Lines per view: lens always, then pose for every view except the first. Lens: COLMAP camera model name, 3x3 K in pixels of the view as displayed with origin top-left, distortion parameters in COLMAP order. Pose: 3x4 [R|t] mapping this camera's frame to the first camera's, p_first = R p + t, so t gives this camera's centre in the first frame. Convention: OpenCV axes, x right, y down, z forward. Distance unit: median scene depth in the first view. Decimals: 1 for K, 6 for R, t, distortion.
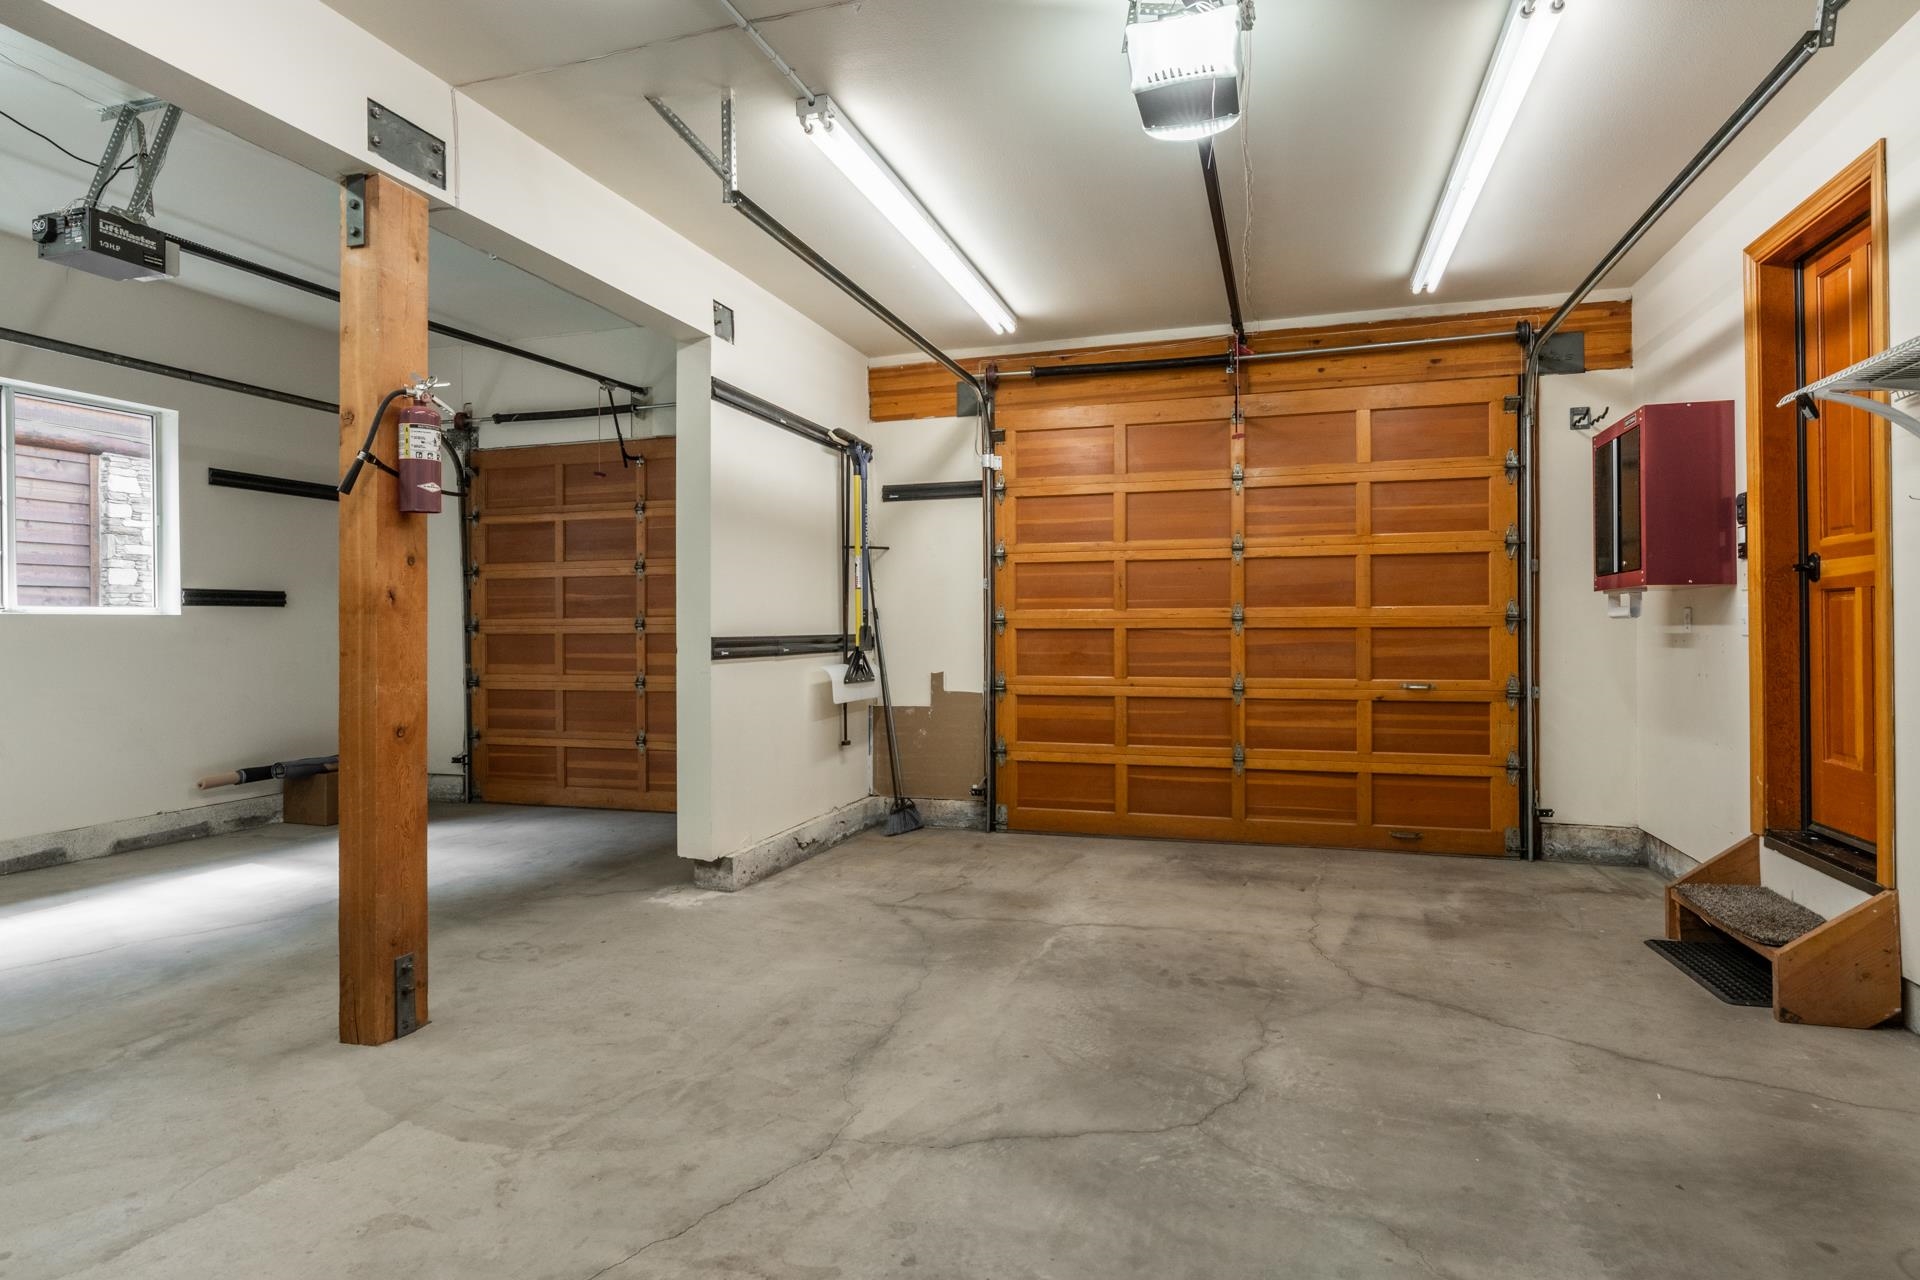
lens RADIAL K [[1023.9, 0, 946.6], [0, 1023.9, 635.4], [0, 0, 1]] dist [-0.001110, -0.000832]
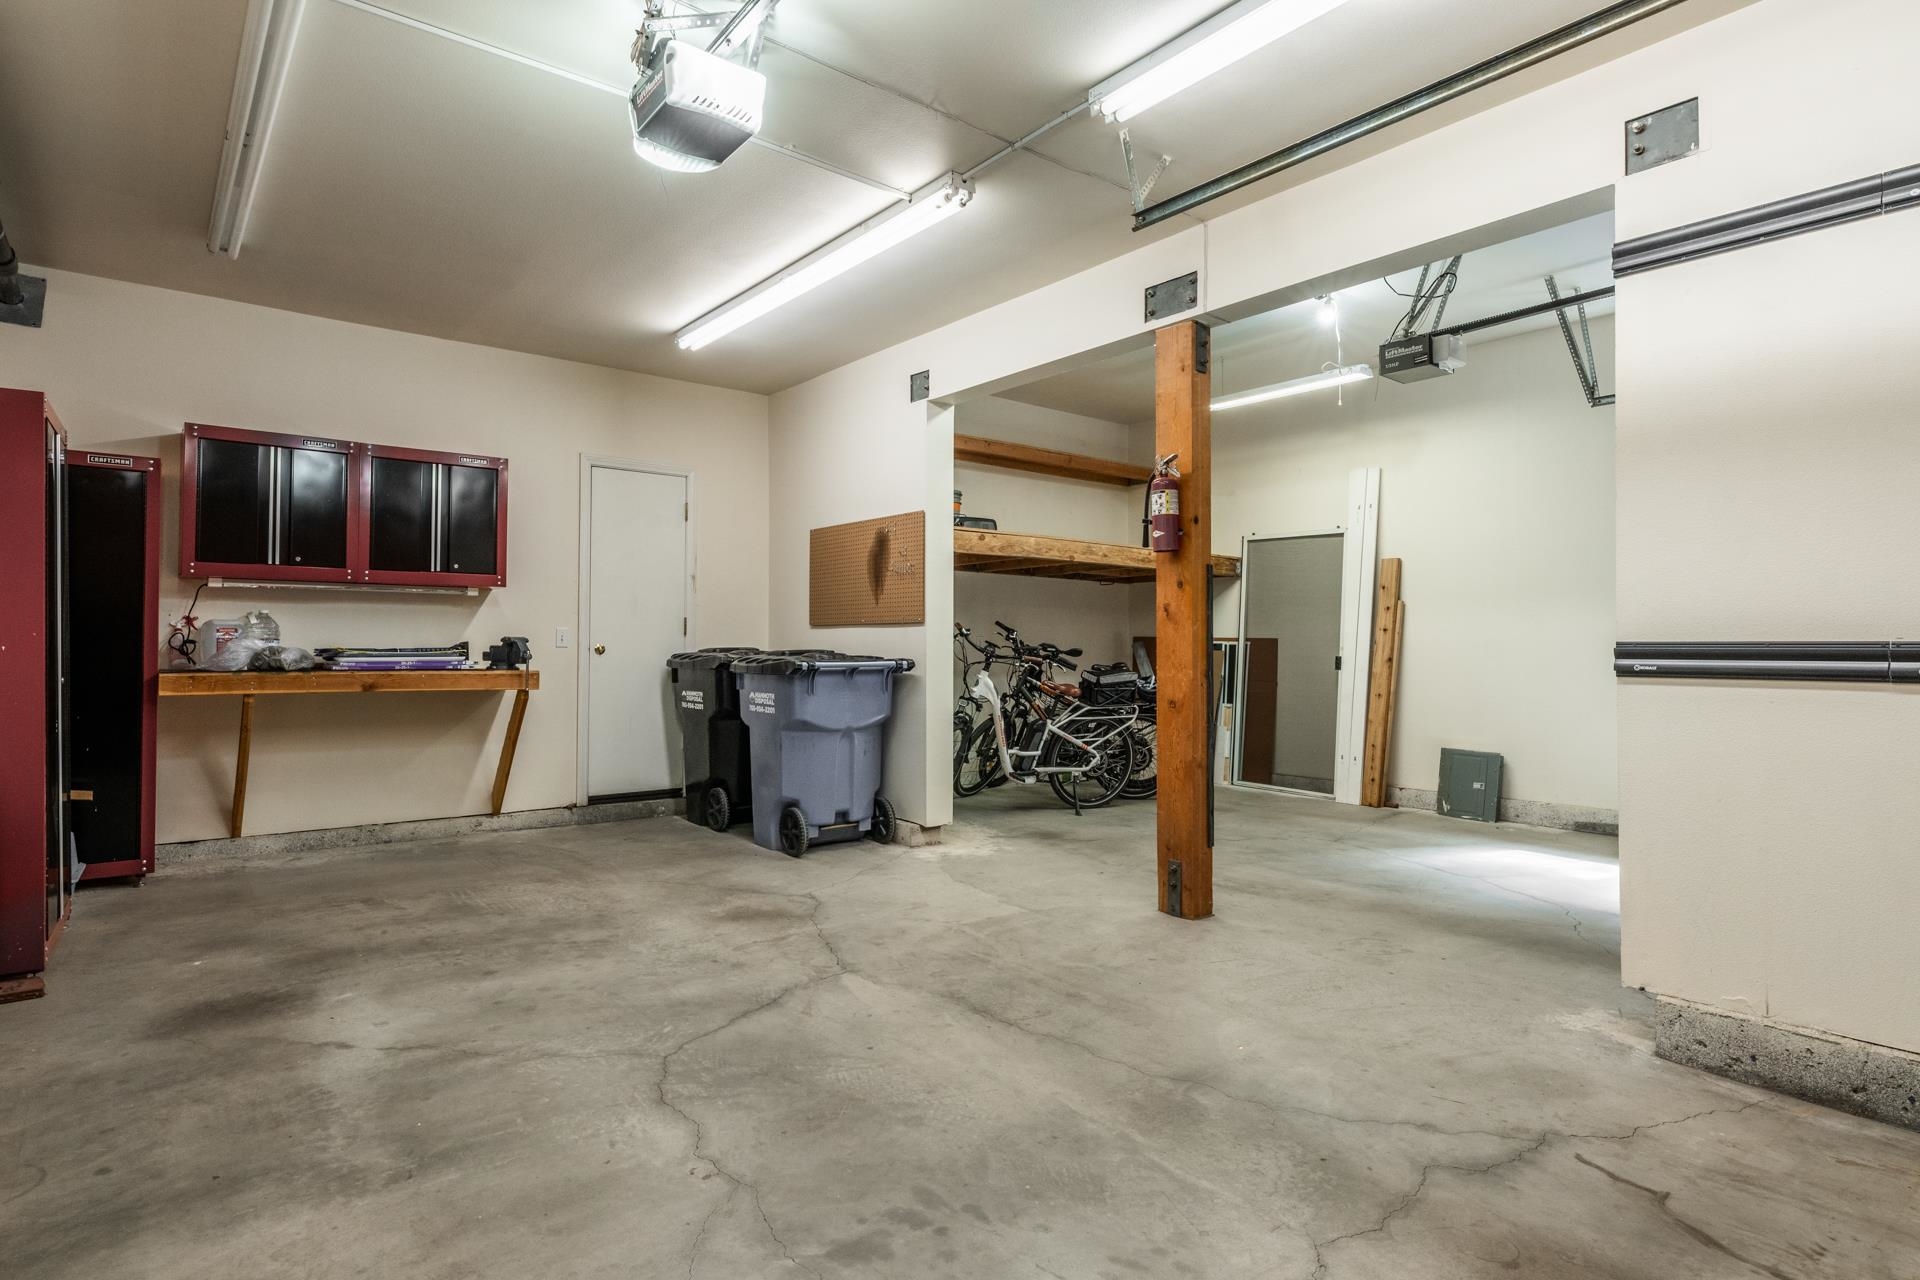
lens RADIAL K [[1023.9, 0, 987.2], [0, 1023.9, 641.3], [0, 0, 1]] dist [-0.001110, -0.000832]
pose [[-0.535045, -0.000755, -0.844823, 0.674963], [-0.006417, 0.999974, 0.003170, 0.002436], [0.844799, 0.007118, -0.535036, 1.264841]]
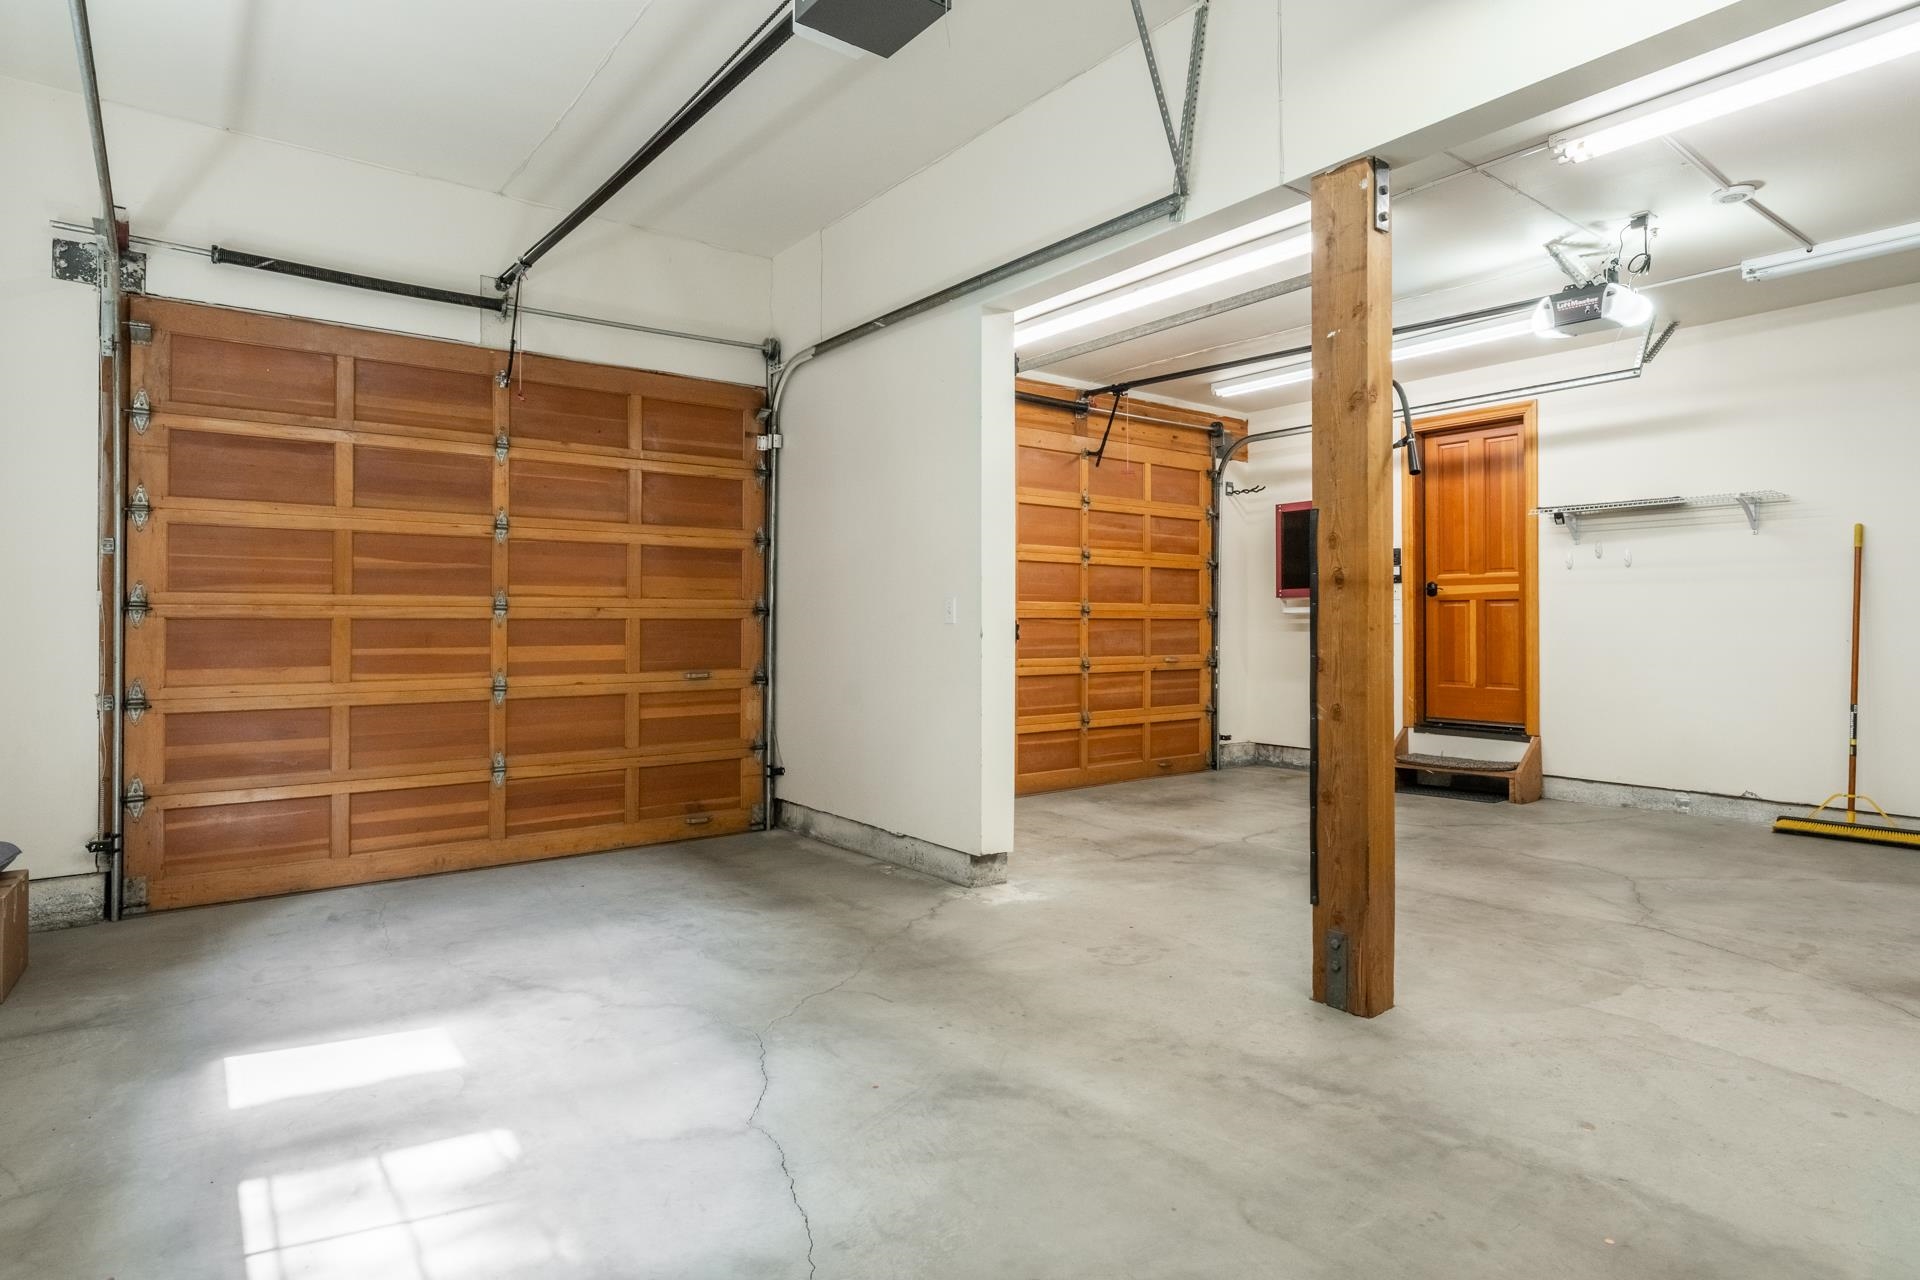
lens RADIAL K [[1023.9, 0, 963.4], [0, 1023.9, 630.9], [0, 0, 1]] dist [-0.001110, -0.000832]
pose [[0.574218, 0.000531, 0.818702, -1.322055], [0.002069, 0.999996, -0.002100, 0.016453], [-0.818700, 0.002900, 0.574214, 0.604557]]
